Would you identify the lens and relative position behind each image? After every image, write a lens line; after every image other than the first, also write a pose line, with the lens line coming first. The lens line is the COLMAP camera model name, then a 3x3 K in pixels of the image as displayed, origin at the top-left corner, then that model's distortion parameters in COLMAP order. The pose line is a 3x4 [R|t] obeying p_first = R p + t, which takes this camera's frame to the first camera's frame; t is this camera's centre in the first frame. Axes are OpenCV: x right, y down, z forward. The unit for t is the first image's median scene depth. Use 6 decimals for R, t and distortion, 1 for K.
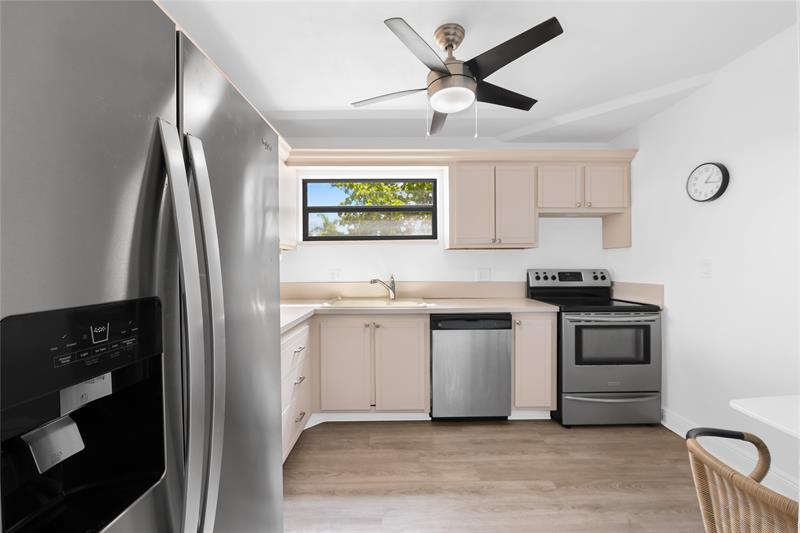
lens RADIAL K [[323.2, 0, 402.2], [0, 323.2, 265.4], [0, 0, 1]] dist [-0.000778, -0.000402]
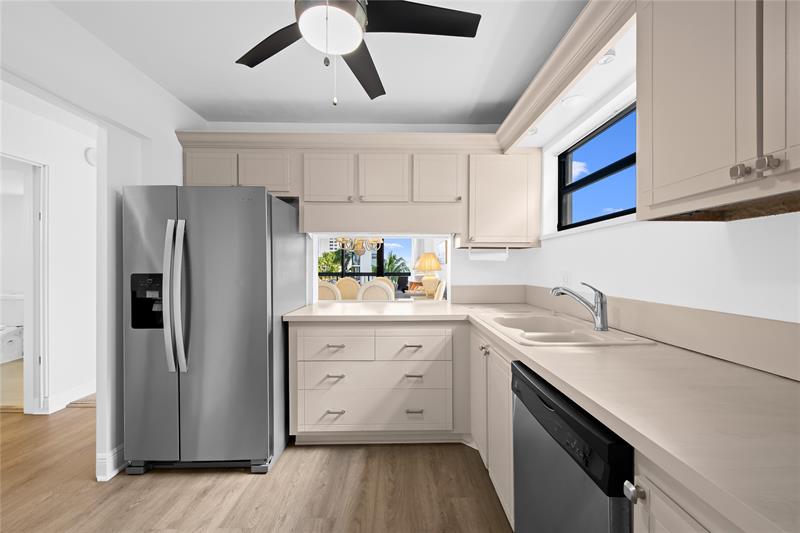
lens RADIAL K [[323.2, 0, 402.2], [0, 323.2, 265.4], [0, 0, 1]] dist [-0.000778, -0.000402]
pose [[0.001978, 0.004296, -0.999989, 0.605353], [-0.005159, 0.999978, 0.004286, -0.001954], [0.999985, 0.005150, 0.002000, 0.808622]]
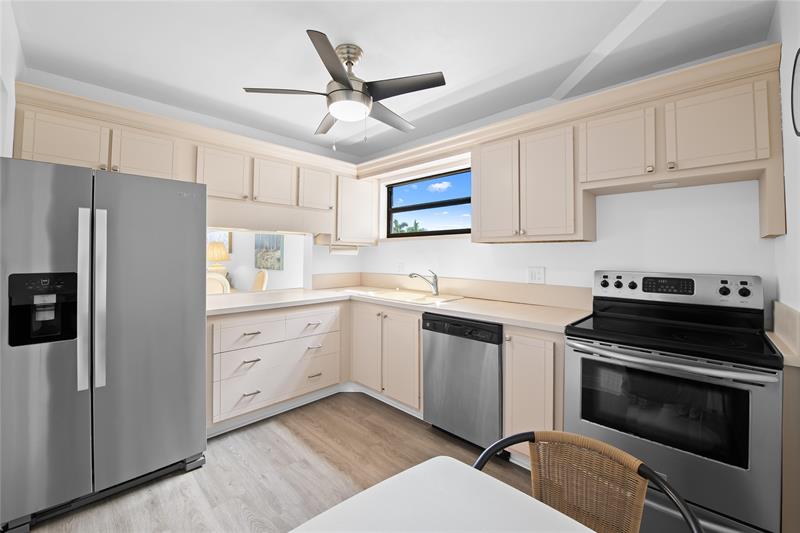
lens RADIAL K [[329.3, 0, 390.7], [0, 329.3, 247.3], [0, 0, 1]] dist [-0.016336, -0.000676]
pose [[0.693412, -0.006704, -0.720510, 0.726214], [-0.013534, 0.999659, -0.022327, -0.019940], [0.720414, 0.025233, 0.693085, 0.241251]]
